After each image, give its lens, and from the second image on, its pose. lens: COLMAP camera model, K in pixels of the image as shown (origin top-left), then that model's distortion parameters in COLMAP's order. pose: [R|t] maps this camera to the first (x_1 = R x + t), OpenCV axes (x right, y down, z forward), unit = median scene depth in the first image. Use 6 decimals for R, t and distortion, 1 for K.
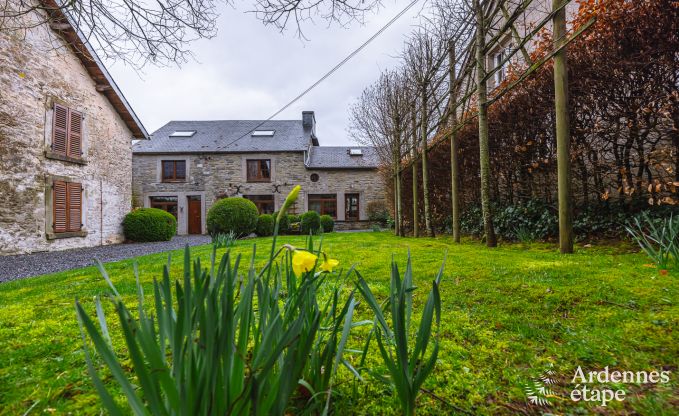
lens RADIAL K [[308.0, 0, 340.2], [0, 308.0, 203.3], [0, 0, 1]] dist [-0.003772, 0.001878]
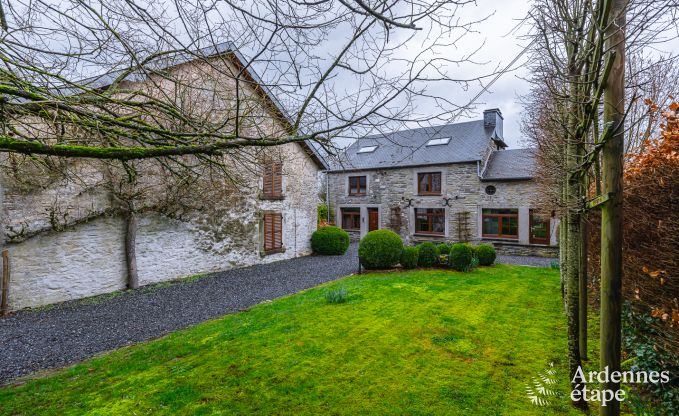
lens RADIAL K [[308.0, 0, 342.7], [0, 308.0, 205.3], [0, 0, 1]] dist [-0.003772, 0.001878]
pose [[0.808508, 0.019208, -0.588172, 0.096087], [0.008395, 0.998989, 0.044164, -0.083098], [0.588426, -0.040645, 0.807529, 0.028548]]
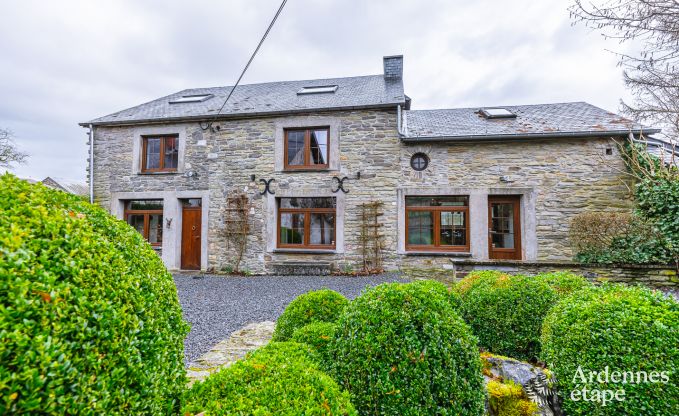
lens RADIAL K [[308.0, 0, 337.8], [0, 308.0, 205.7], [0, 0, 1]] dist [-0.003772, 0.001878]
pose [[0.980355, 0.008360, -0.197063, -0.114096], [-0.011593, 0.999816, -0.015255, -0.006261], [0.196899, 0.017240, 0.980272, 0.519326]]
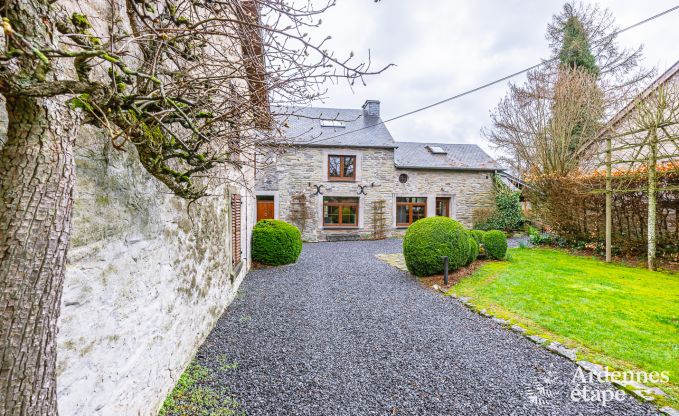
lens RADIAL K [[308.0, 0, 338.1], [0, 308.0, 206.4], [0, 0, 1]] dist [-0.003772, 0.001878]
pose [[0.994608, 0.020267, 0.101705, -0.362207], [-0.025159, 0.998576, 0.047048, -0.040306], [-0.100606, -0.049353, 0.993701, 0.141539]]
